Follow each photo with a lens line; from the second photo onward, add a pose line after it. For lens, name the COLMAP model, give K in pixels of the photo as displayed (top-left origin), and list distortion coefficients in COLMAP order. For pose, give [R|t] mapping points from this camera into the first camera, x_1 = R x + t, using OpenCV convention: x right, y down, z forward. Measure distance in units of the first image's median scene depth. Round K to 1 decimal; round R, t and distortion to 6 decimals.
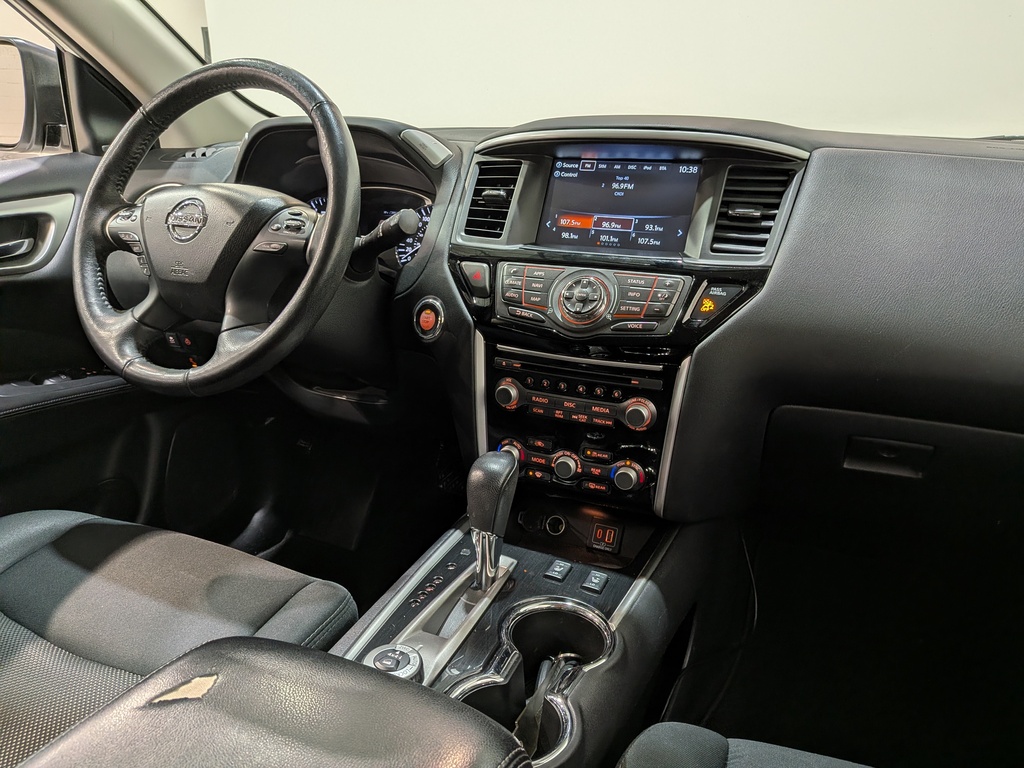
lens RADIAL K [[735.8, 0, 508.9], [0, 735.8, 405.3], [0, 0, 1]] dist [0.052164, 0.001145]
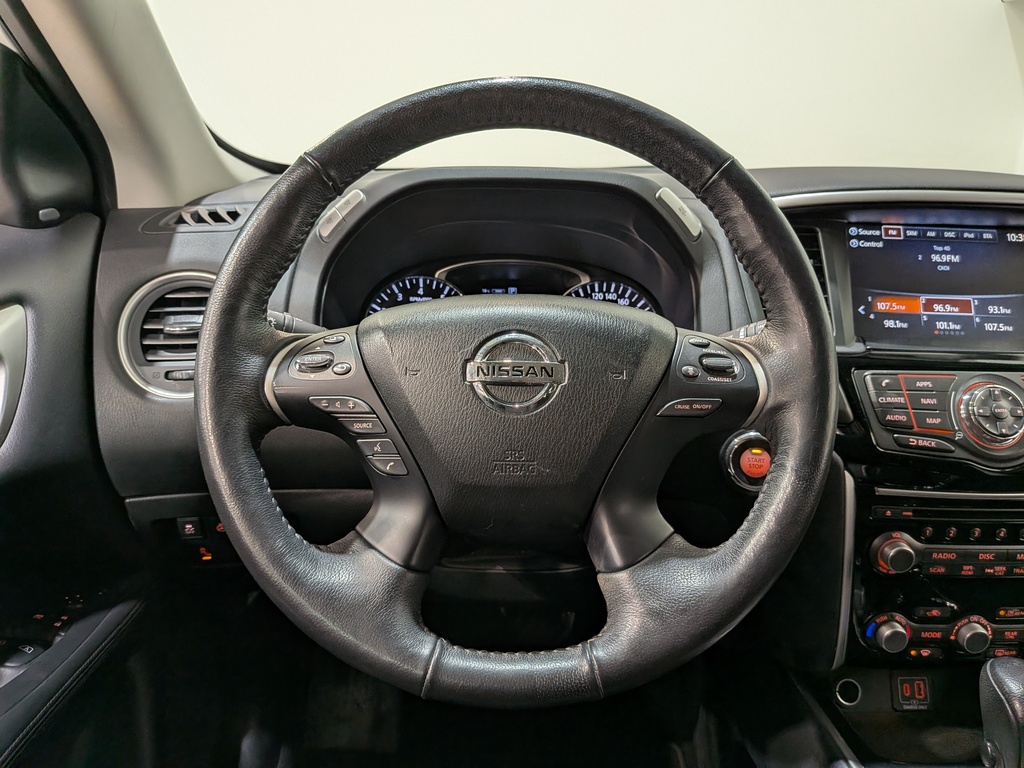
lens RADIAL K [[755.8, 0, 529.7], [0, 755.8, 382.0], [0, 0, 1]] dist [-0.011745, -0.009468]
pose [[0.906990, -0.113391, 0.405601, -0.598491], [0.132583, 0.990981, -0.019437, -0.212995], [-0.399739, 0.071405, 0.913843, 0.464266]]
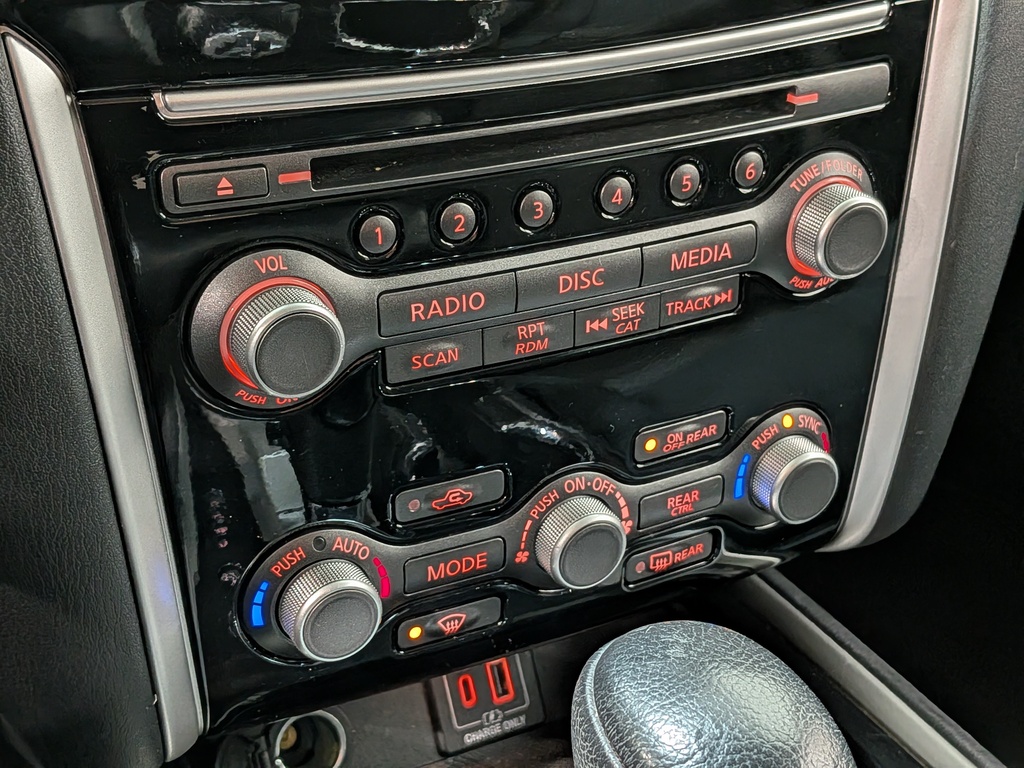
lens RADIAL K [[1499.9, 0, 516.8], [0, 1499.9, 399.3], [0, 0, 1]] dist [0.087898, -0.162651]
pose [[0.627548, -0.380337, 0.679358, -0.238827], [0.251415, 0.924810, 0.285512, -0.097155], [-0.736868, -0.008372, 0.675985, 0.685460]]
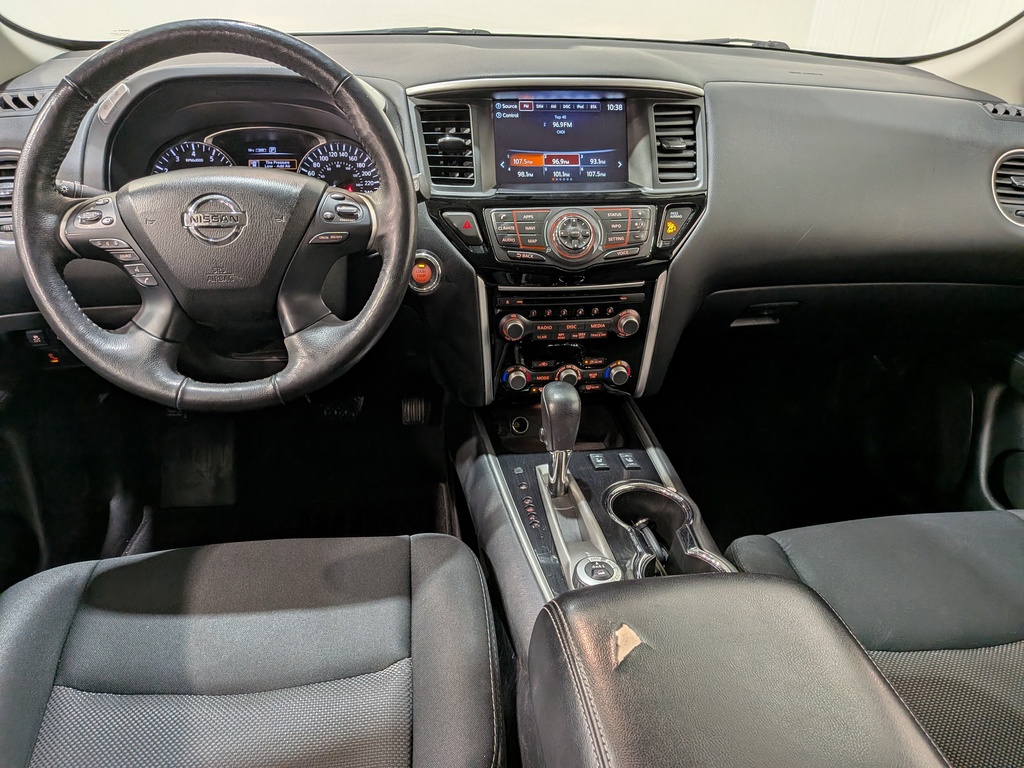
lens RADIAL K [[732.3, 0, 498.1], [0, 732.3, 385.1], [0, 0, 1]] dist [0.061867, -0.083653]
pose [[0.850822, -0.253682, 0.460160, -0.558530], [0.168997, 0.961320, 0.217495, -0.178934], [-0.497536, -0.107284, 0.860783, 0.039807]]
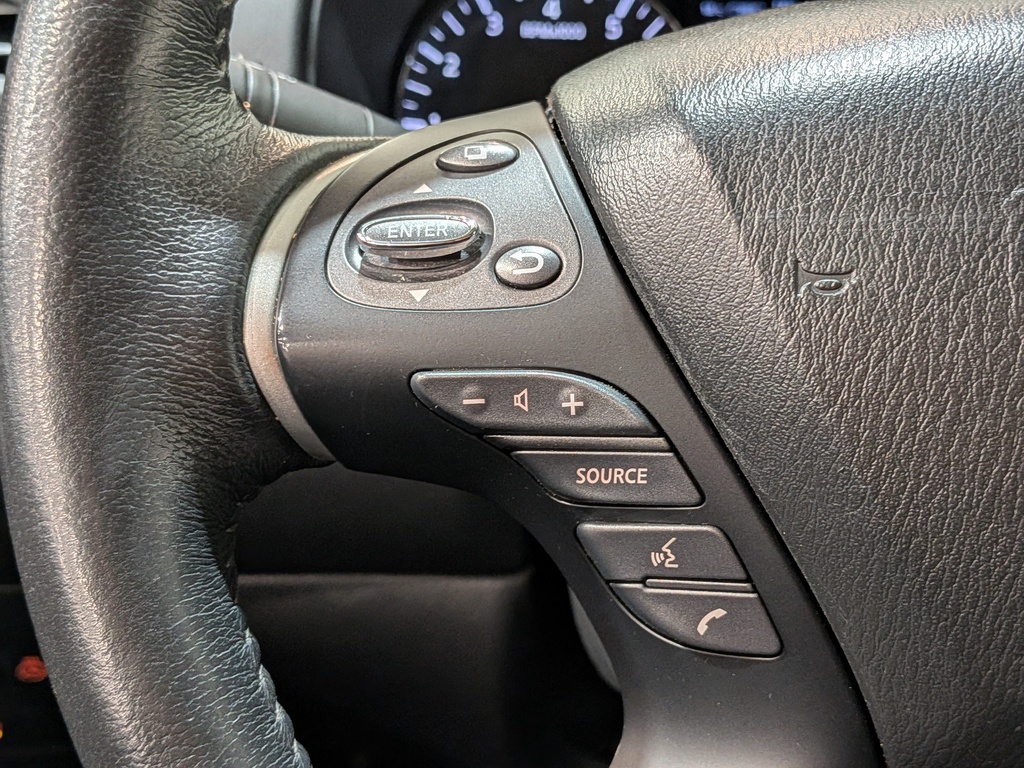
lens RADIAL K [[1491.4, 0, 547.6], [0, 1491.4, 384.1], [0, 0, 1]] dist [0.090044, -0.154053]
pose [[0.921449, -0.160045, 0.354003, -0.602676], [0.140403, 0.986802, 0.080673, -0.250270], [-0.362242, -0.024633, 0.931758, 0.734066]]
